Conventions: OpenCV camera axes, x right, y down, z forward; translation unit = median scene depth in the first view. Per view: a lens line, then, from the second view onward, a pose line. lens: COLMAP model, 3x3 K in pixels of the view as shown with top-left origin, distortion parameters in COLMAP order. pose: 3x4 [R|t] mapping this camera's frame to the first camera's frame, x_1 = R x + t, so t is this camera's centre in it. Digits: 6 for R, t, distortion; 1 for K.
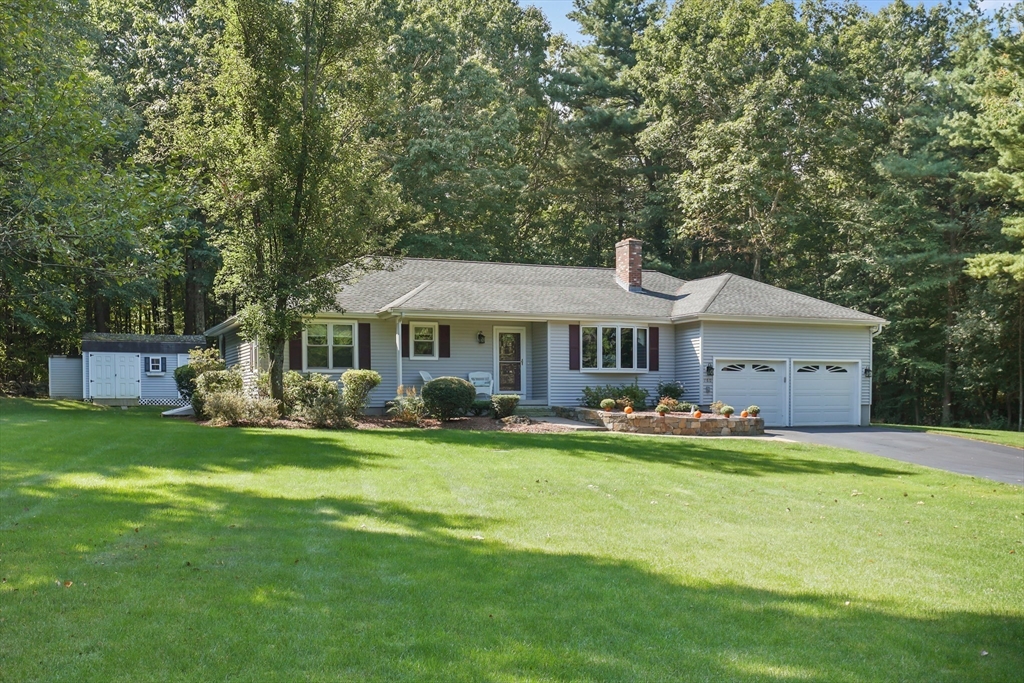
lens RADIAL K [[1066.4, 0, 478.7], [0, 1066.4, 466.4], [0, 0, 1]] dist [0.007604, -0.003202]
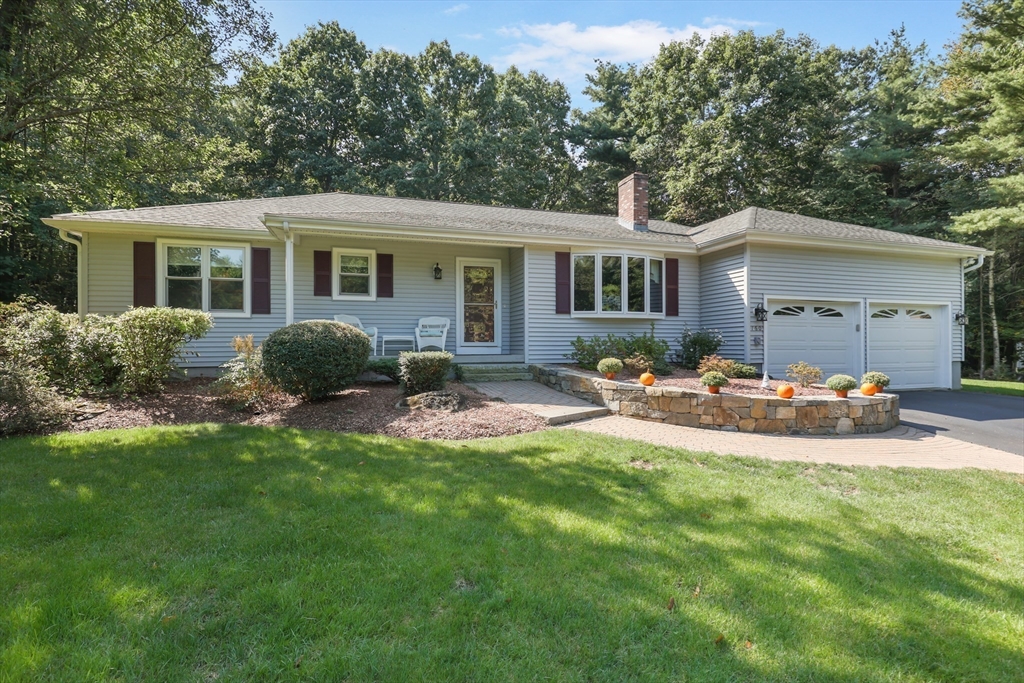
lens RADIAL K [[463.7, 0, 503.4], [0, 463.7, 344.8], [0, 0, 1]] dist [0.011499, -0.000321]
pose [[0.994461, 0.003877, -0.105039, 0.082102], [-0.009578, 0.998505, -0.053820, -0.051796], [0.104673, 0.054528, 0.993011, 0.679456]]
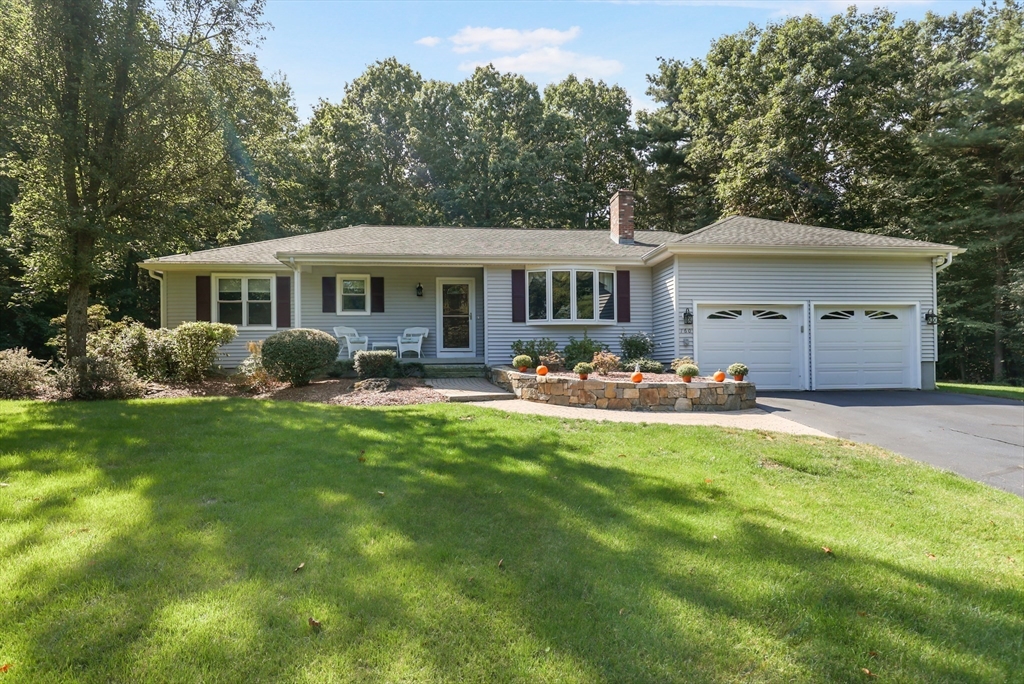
lens RADIAL K [[502.7, 0, 507.4], [0, 502.7, 361.4], [0, 0, 1]] dist [0.028653, -0.010140]
pose [[0.956922, -0.005981, -0.290283, 0.196290], [-0.012179, 0.998081, -0.060711, -0.034614], [0.290089, 0.061631, 0.955013, 0.611946]]
